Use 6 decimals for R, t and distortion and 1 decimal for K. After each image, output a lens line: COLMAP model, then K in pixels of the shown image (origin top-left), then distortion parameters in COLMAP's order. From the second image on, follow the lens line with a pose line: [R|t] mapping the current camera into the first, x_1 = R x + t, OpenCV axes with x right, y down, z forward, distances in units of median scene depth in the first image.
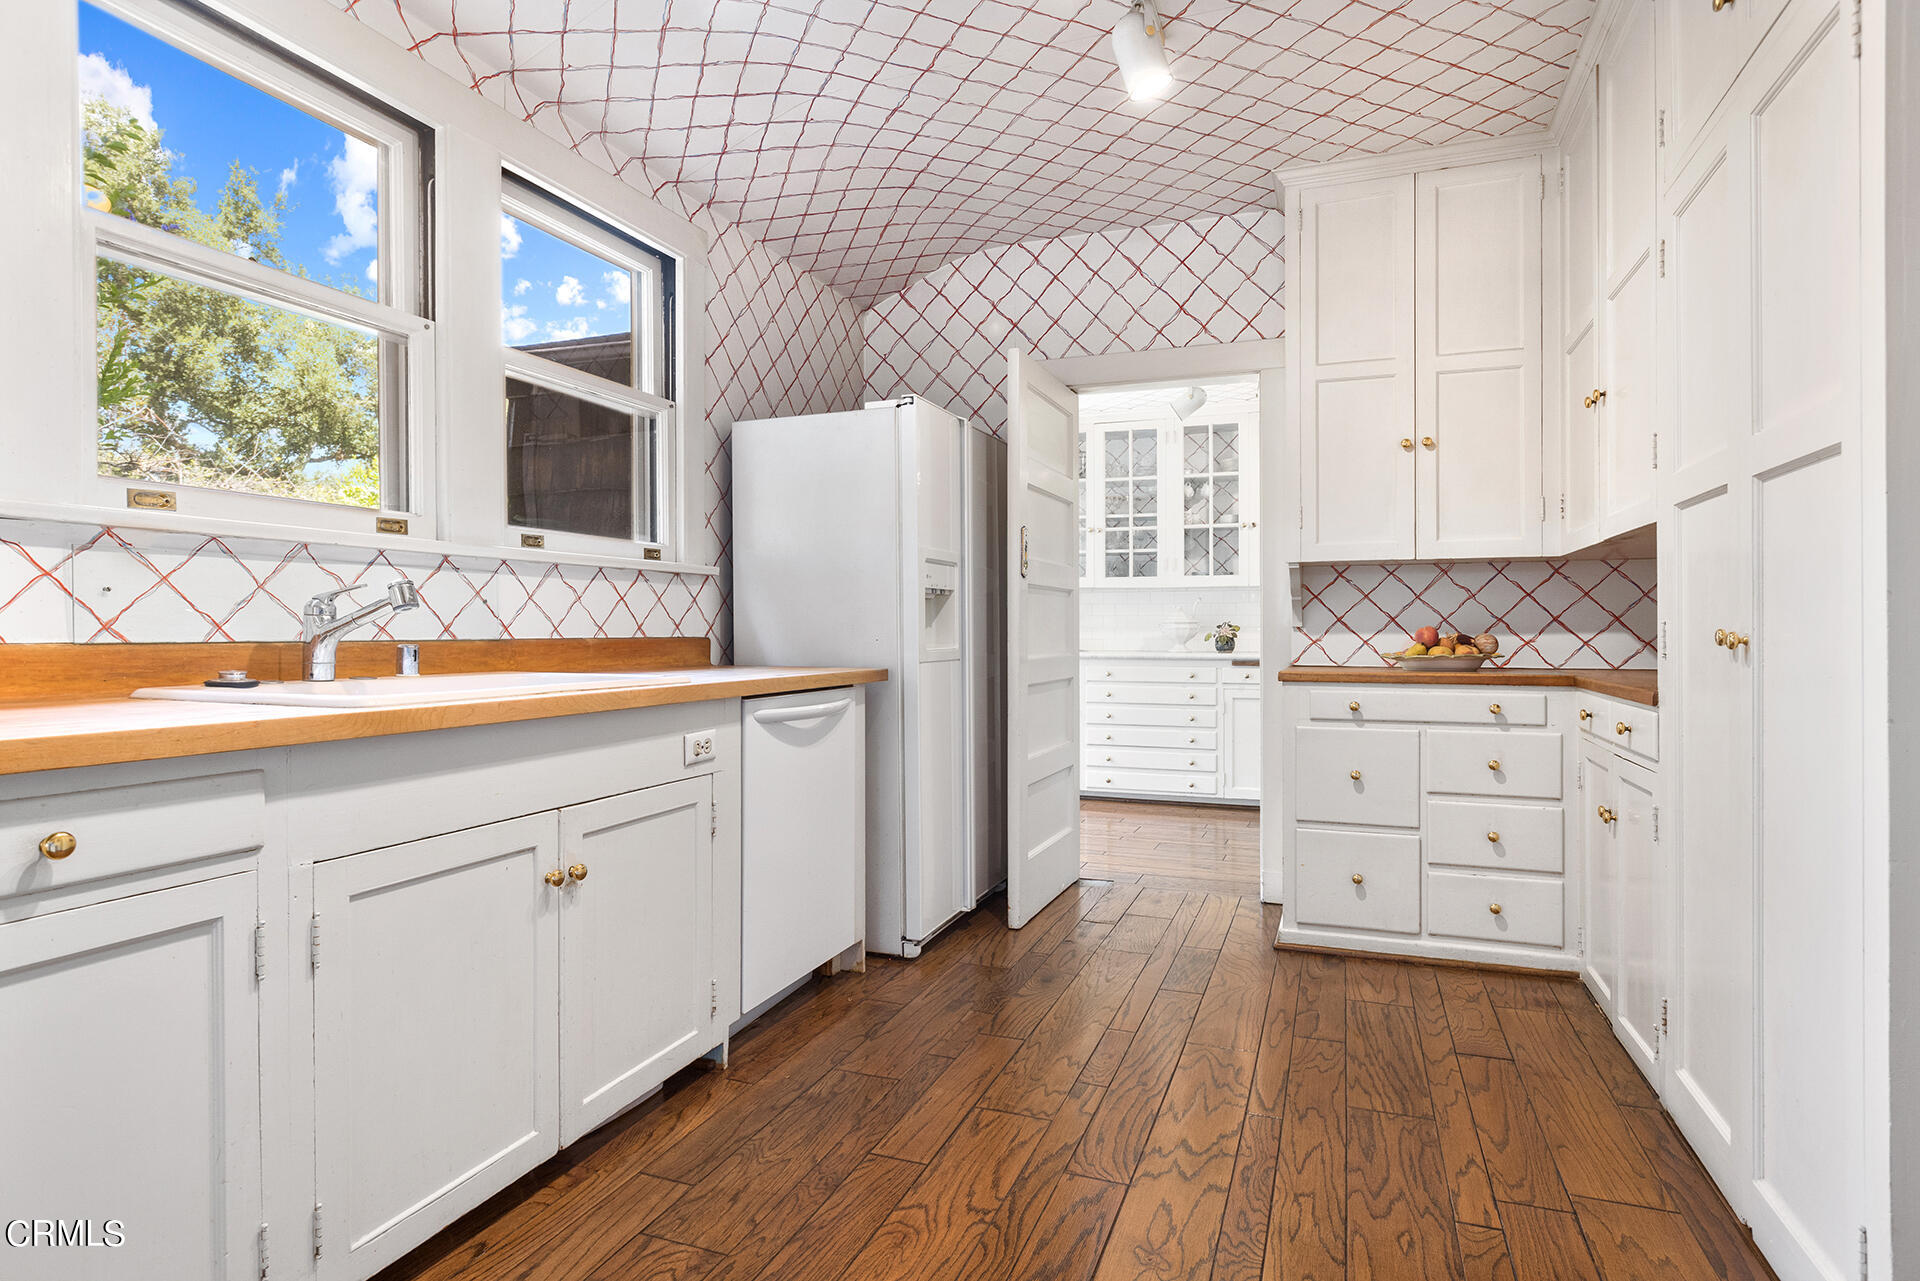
lens RADIAL K [[1027.3, 0, 956.4], [0, 1027.3, 633.9], [0, 0, 1]] dist [0.001847, -0.000394]
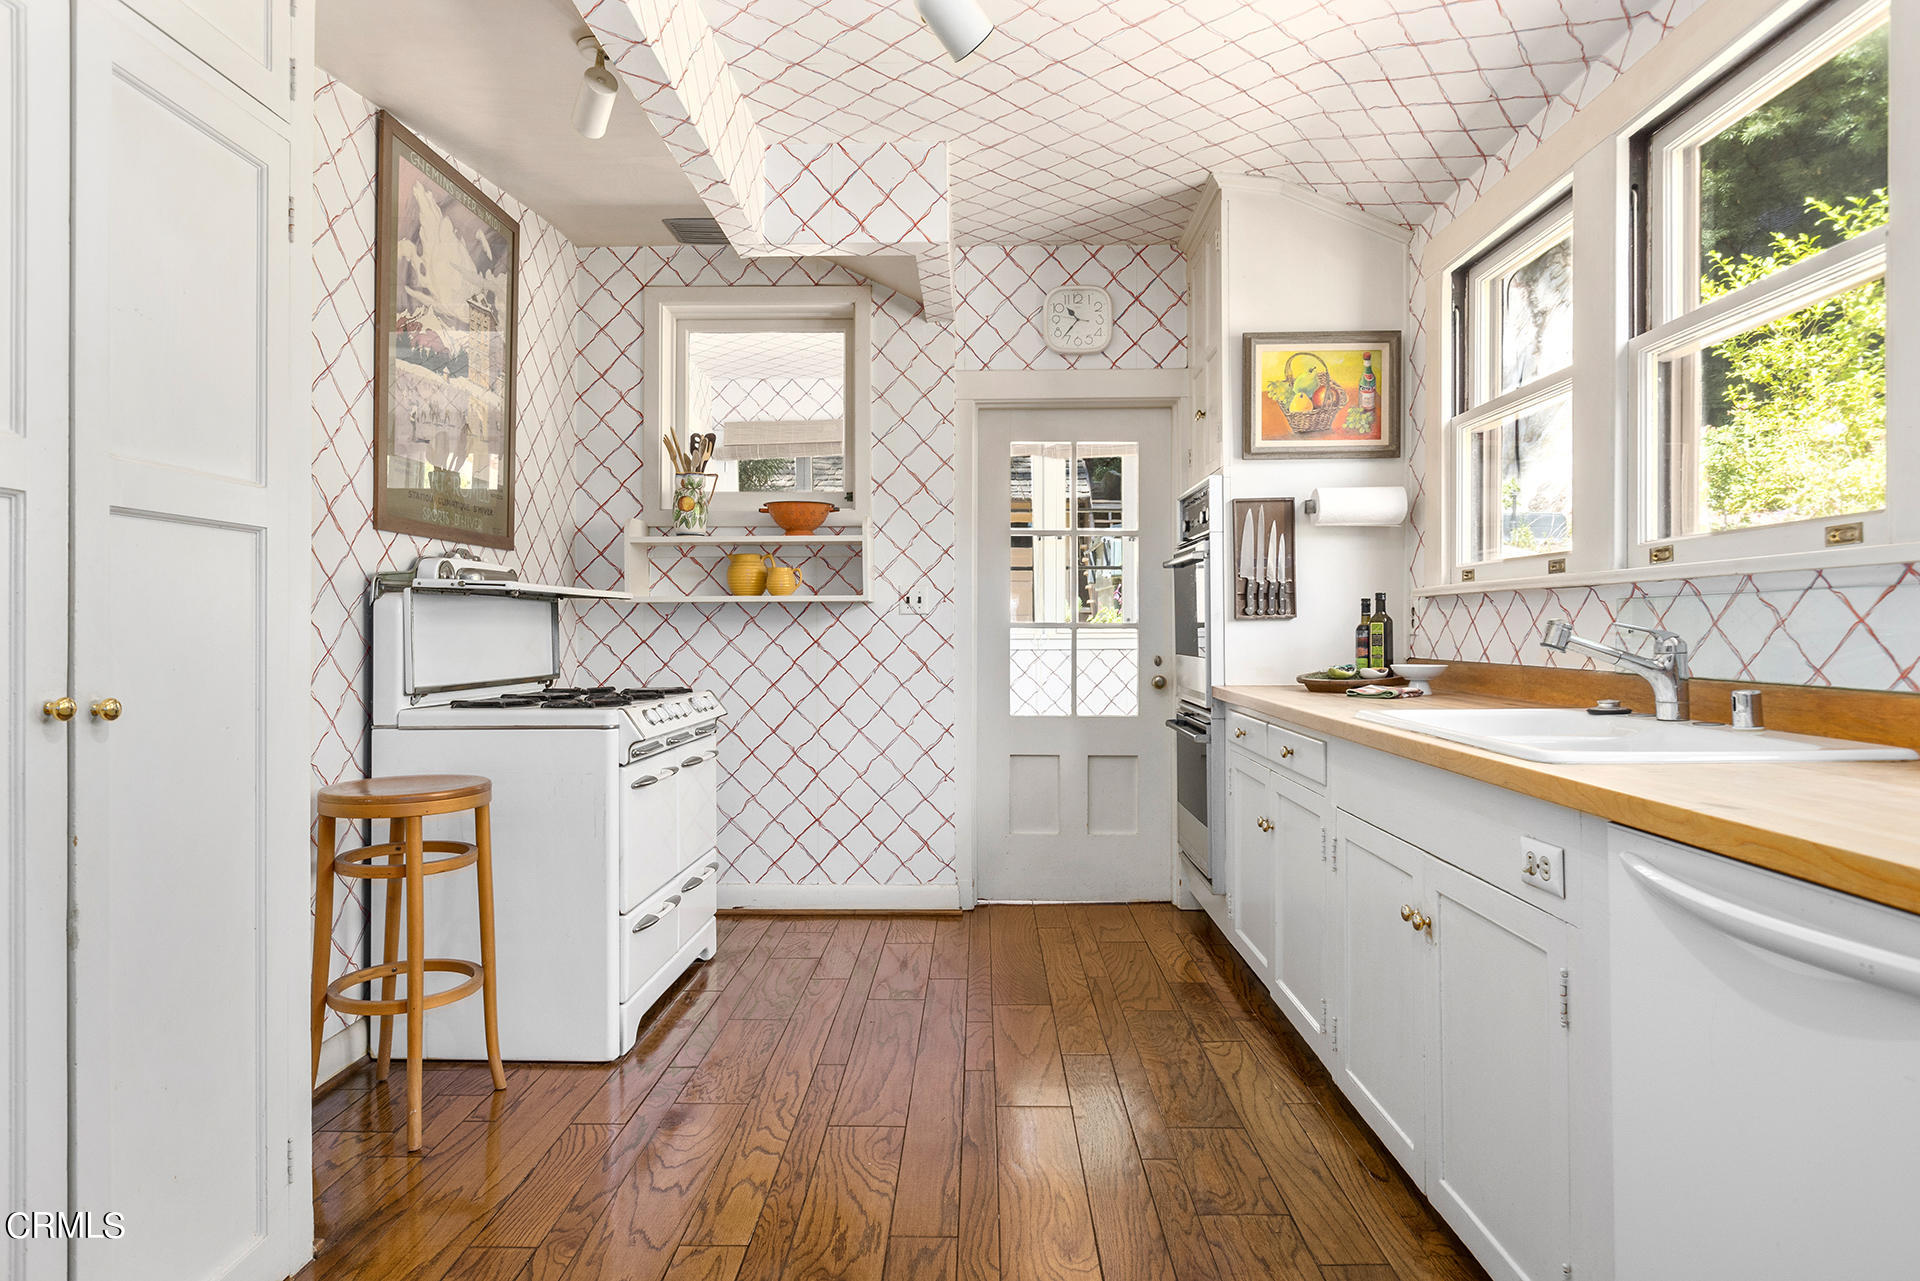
lens RADIAL K [[1066.8, 0, 965.2], [0, 1066.8, 636.2], [0, 0, 1]] dist [-0.001645, 0.000259]
pose [[-0.940403, 0.004344, -0.340034, 0.217968], [0.003267, 0.999988, 0.003739, -0.024541], [0.340046, 0.002405, -0.940406, 1.043556]]
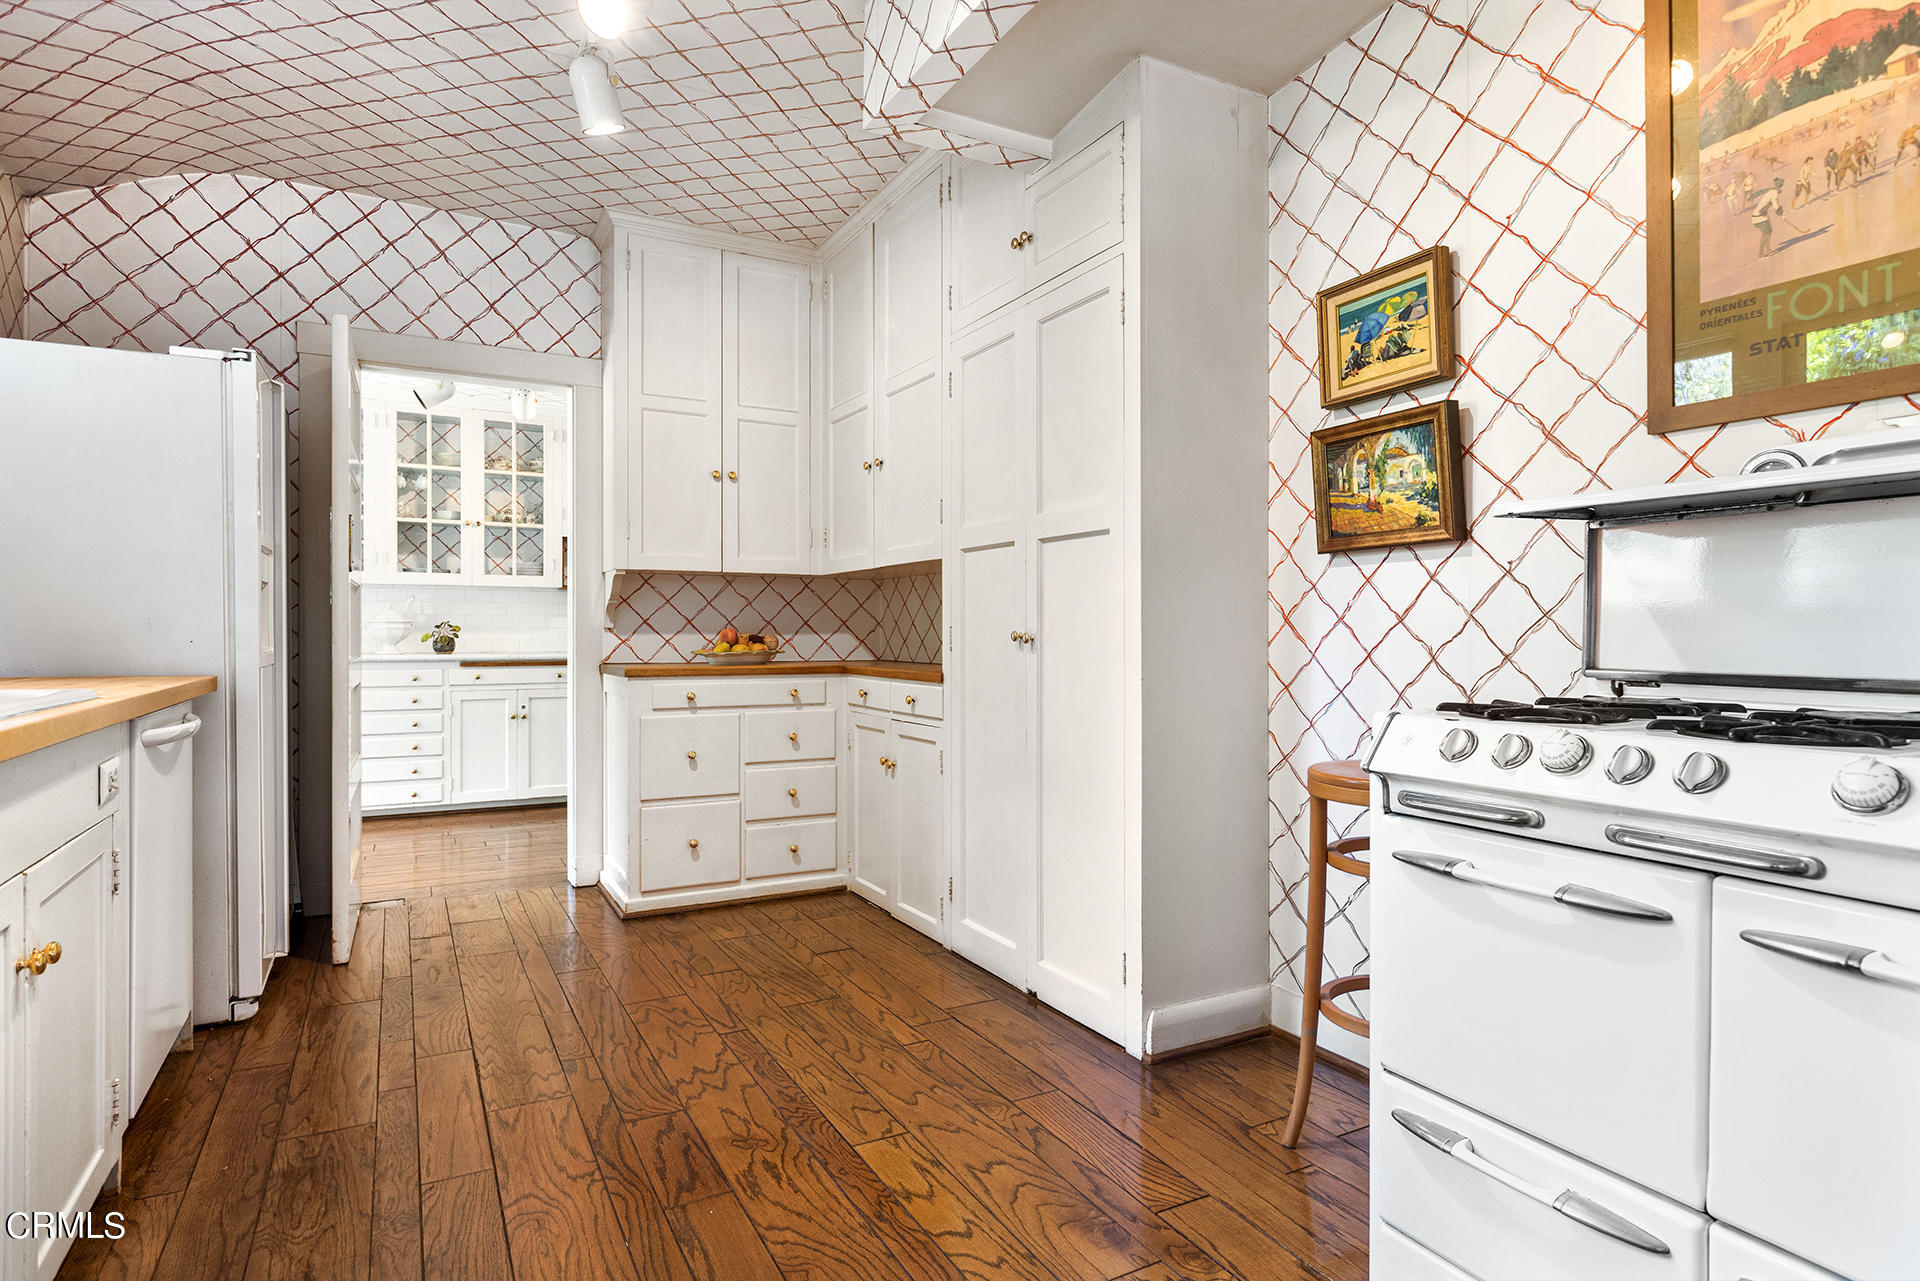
lens RADIAL K [[1027.3, 0, 970.3], [0, 1027.3, 638.7], [0, 0, 1]] dist [0.001847, -0.000394]
pose [[0.645977, -0.003052, 0.763350, -0.292808], [-0.000149, 0.999991, 0.004125, 0.000190], [-0.763357, -0.002778, 0.645971, 0.004145]]
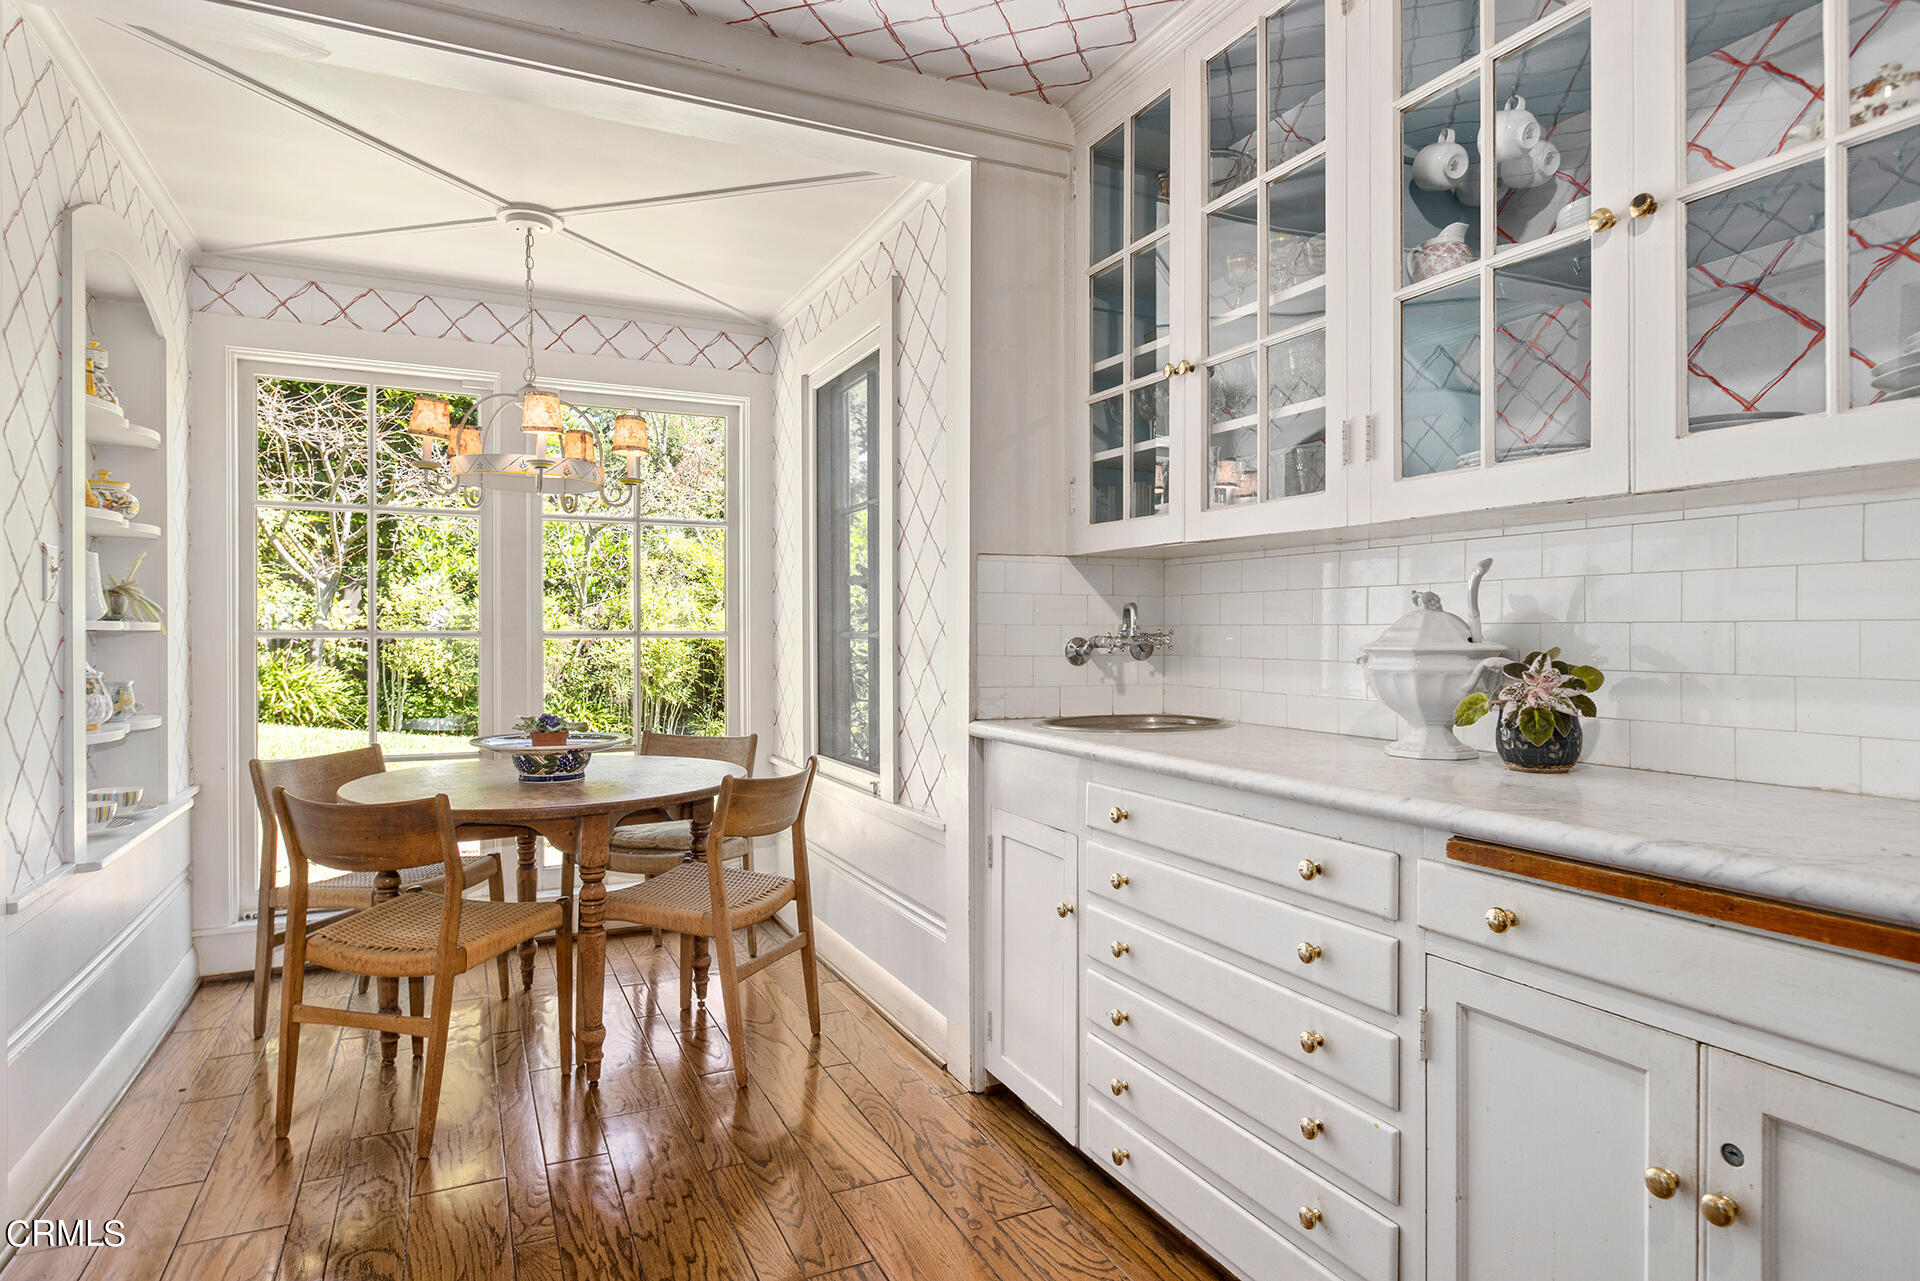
lens RADIAL K [[1066.8, 0, 961.9], [0, 1066.8, 626.0], [0, 0, 1]] dist [-0.001645, 0.000259]
pose [[0.728302, -0.002199, -0.685253, 0.627930], [0.003861, 0.999992, 0.000894, -0.033914], [0.685246, -0.003296, 0.728304, 1.368339]]
